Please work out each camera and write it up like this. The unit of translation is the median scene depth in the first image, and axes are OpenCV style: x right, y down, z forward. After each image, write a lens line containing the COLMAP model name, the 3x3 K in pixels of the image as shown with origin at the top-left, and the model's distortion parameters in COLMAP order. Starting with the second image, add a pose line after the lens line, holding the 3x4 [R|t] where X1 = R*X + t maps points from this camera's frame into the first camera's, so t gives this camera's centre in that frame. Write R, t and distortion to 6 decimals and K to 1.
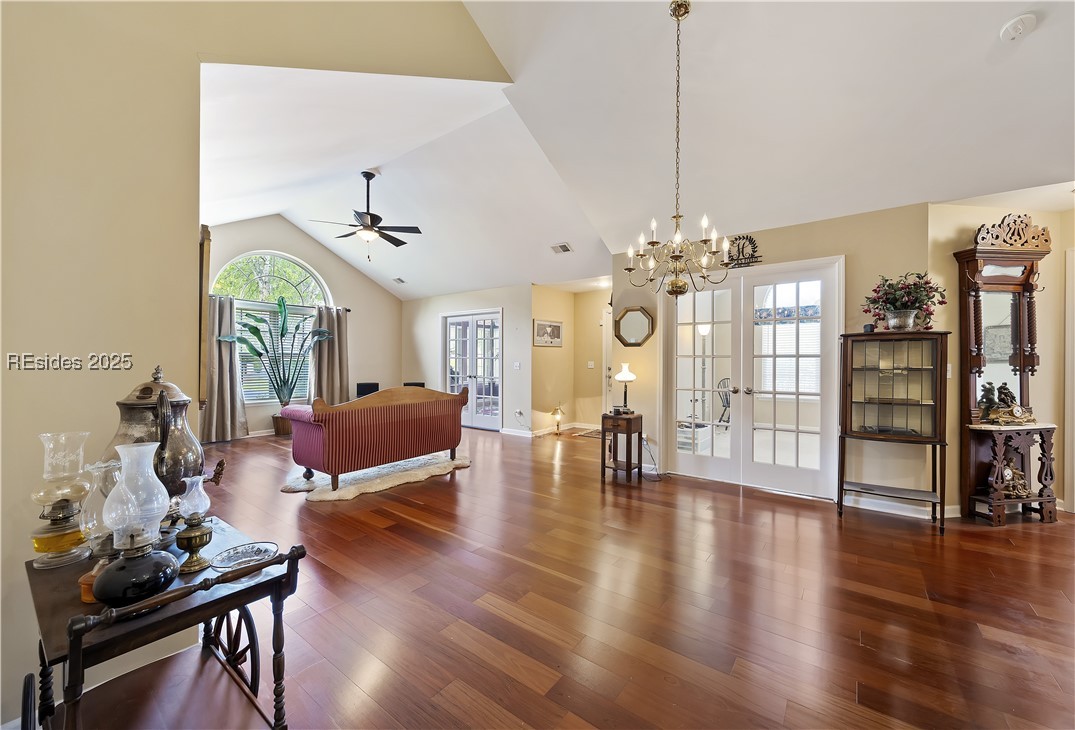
lens RADIAL K [[416.6, 0, 551.3], [0, 416.6, 362.4], [0, 0, 1]] dist [-0.000025, 0.000155]
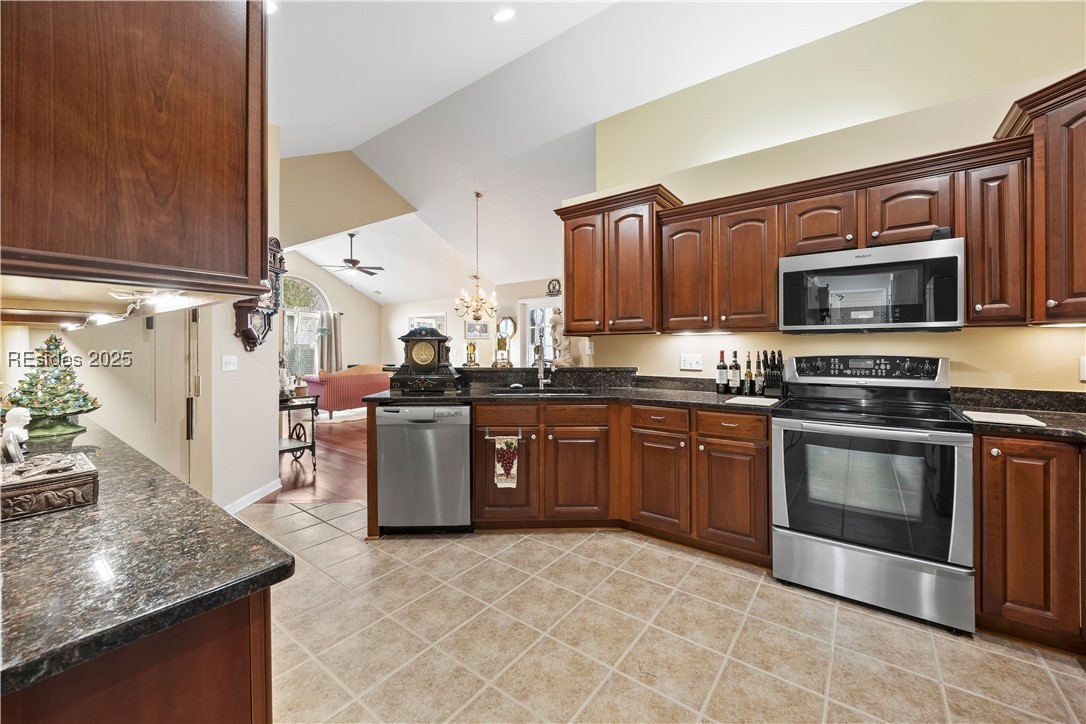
lens RADIAL K [[419.2, 0, 548.3], [0, 419.2, 347.2], [0, 0, 1]] dist [-0.001479, -0.000230]
pose [[0.999935, -0.006402, -0.009390, 0.543522], [0.006348, 0.999963, -0.005826, 0.002893], [0.009427, 0.005766, 0.999939, -0.995552]]
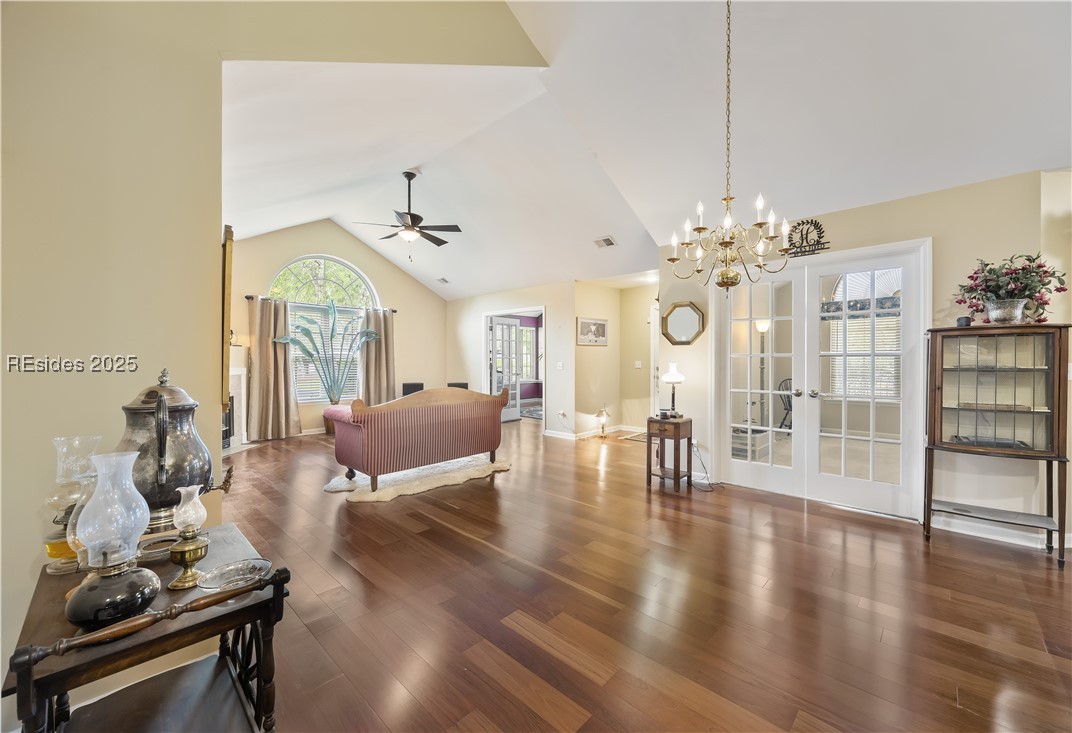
lens RADIAL K [[423.7, 0, 554.1], [0, 423.7, 361.7], [0, 0, 1]] dist [-0.000140, -0.000162]
pose [[0.994004, -0.002824, -0.109311, 0.023935], [0.002811, 0.999996, -0.000270, -0.002076], [0.109311, -0.000039, 0.994008, 0.045694]]
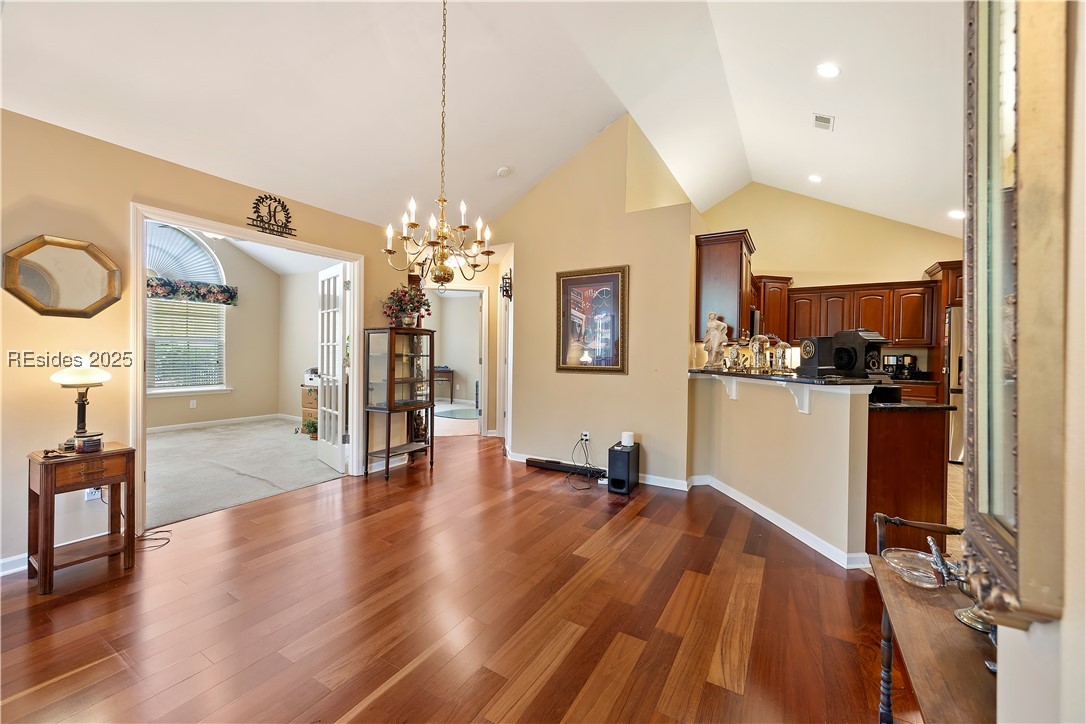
lens RADIAL K [[424.3, 0, 549.0], [0, 424.3, 357.8], [0, 0, 1]] dist [0.012570, -0.000019]
pose [[-0.095738, -0.016761, 0.995265, -0.542527], [-0.008693, 0.999834, 0.016002, -0.002312], [-0.995369, -0.007119, -0.095868, 0.651095]]
